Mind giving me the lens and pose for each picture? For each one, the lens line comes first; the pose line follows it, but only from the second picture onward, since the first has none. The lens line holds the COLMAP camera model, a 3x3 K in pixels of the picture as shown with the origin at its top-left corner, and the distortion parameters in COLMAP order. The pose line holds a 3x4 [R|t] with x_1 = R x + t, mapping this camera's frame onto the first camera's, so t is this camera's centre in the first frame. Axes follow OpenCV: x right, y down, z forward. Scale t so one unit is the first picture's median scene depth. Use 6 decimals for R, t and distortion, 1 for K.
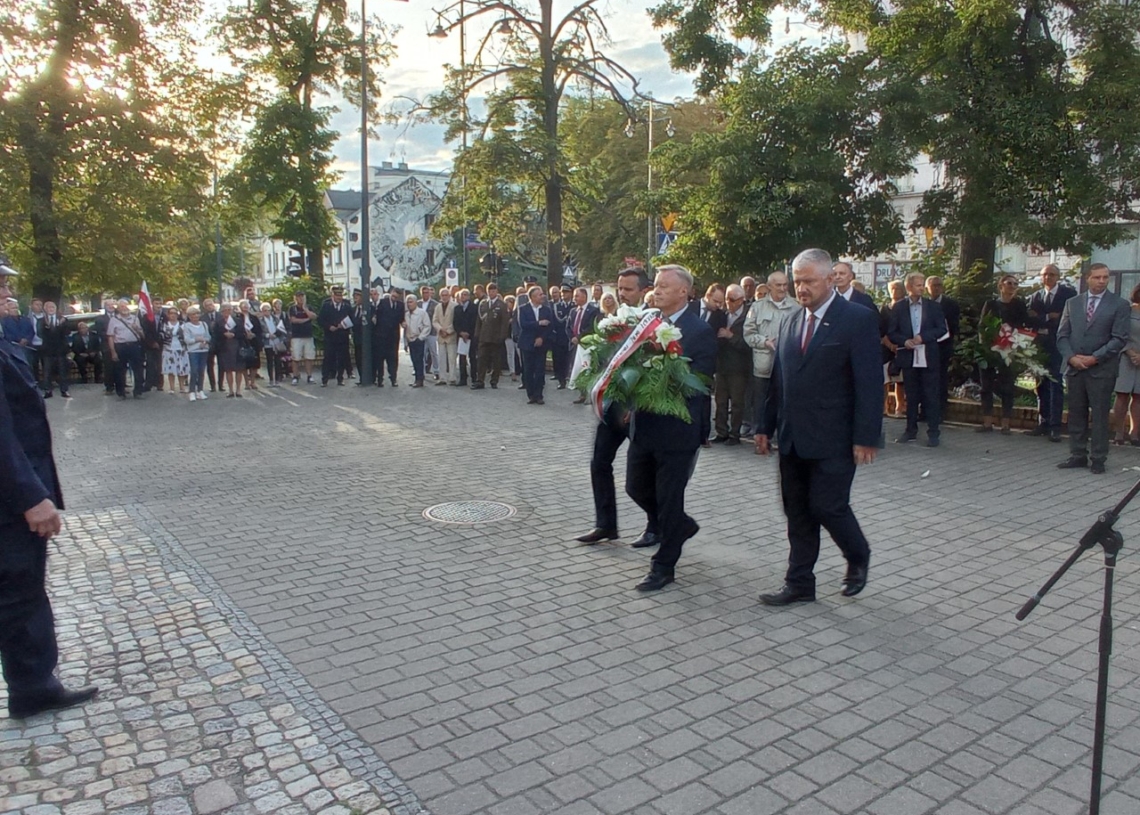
lens RADIAL K [[864.1, 0, 586.9], [0, 864.1, 401.8], [0, 0, 1]] dist [-0.082532, 0.067871]
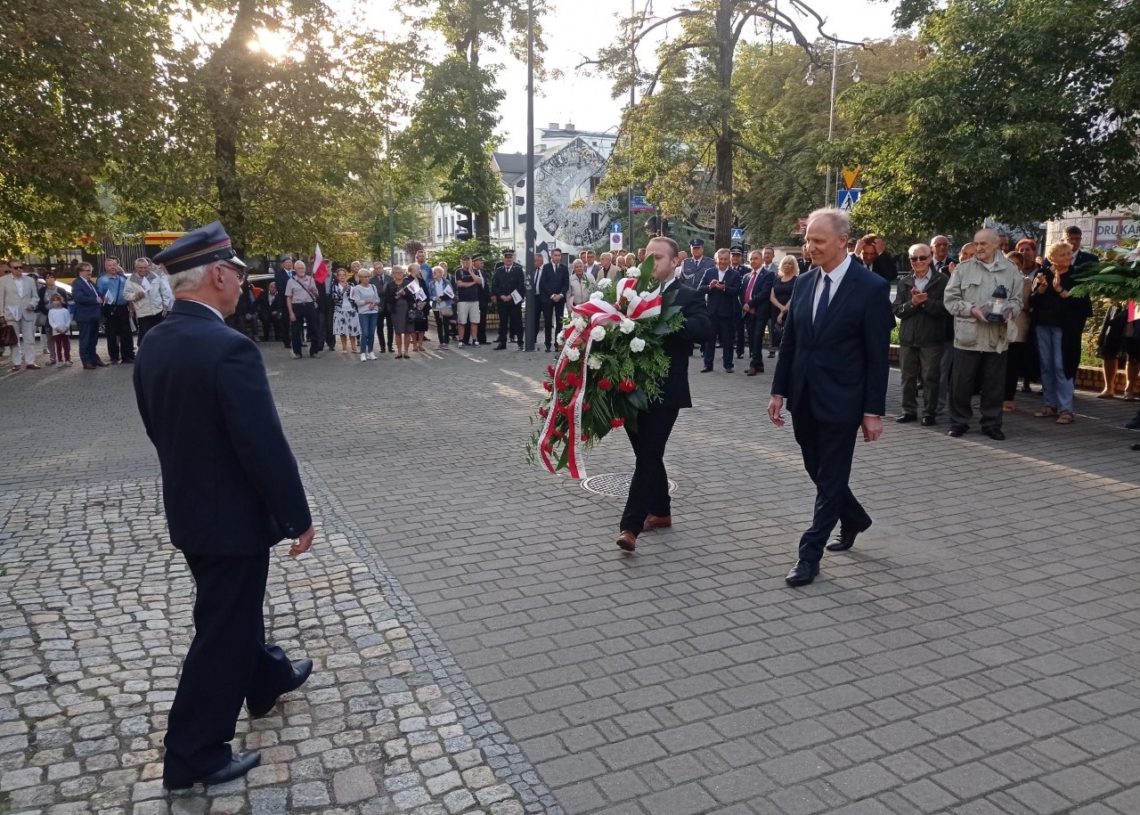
lens RADIAL K [[855.8, 0, 570.0], [0, 855.8, 407.5], [0, 0, 1]] dist [0.107622, -0.183763]
pose [[0.978809, 0.033283, -0.202052, -0.004186], [-0.023858, 0.998518, 0.048906, -0.001655], [0.203380, -0.043049, 0.978153, 0.022801]]
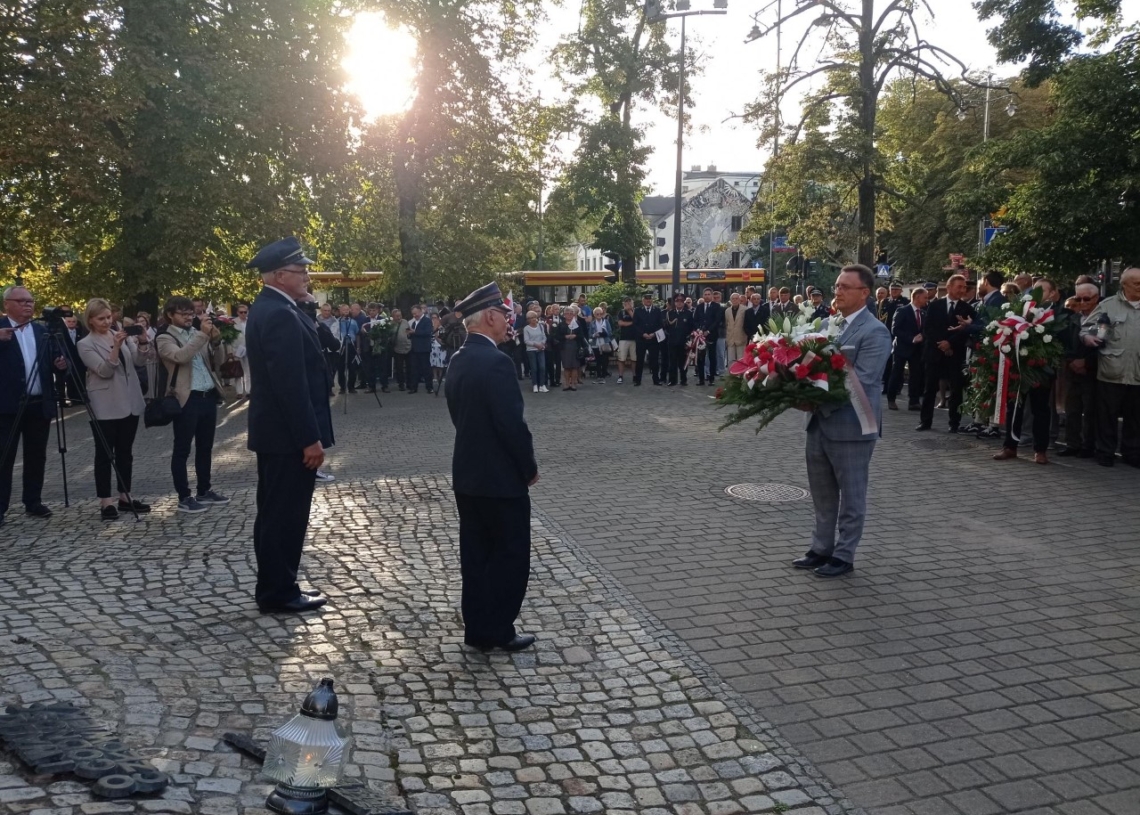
lens RADIAL K [[866.6, 0, 549.0], [0, 866.6, 425.0], [0, 0, 1]] dist [0.101832, -0.155209]
pose [[0.927041, 0.042646, -0.372526, 0.010138], [-0.034366, 0.998993, 0.028841, 0.006923], [0.373381, -0.013935, 0.927573, -0.077073]]
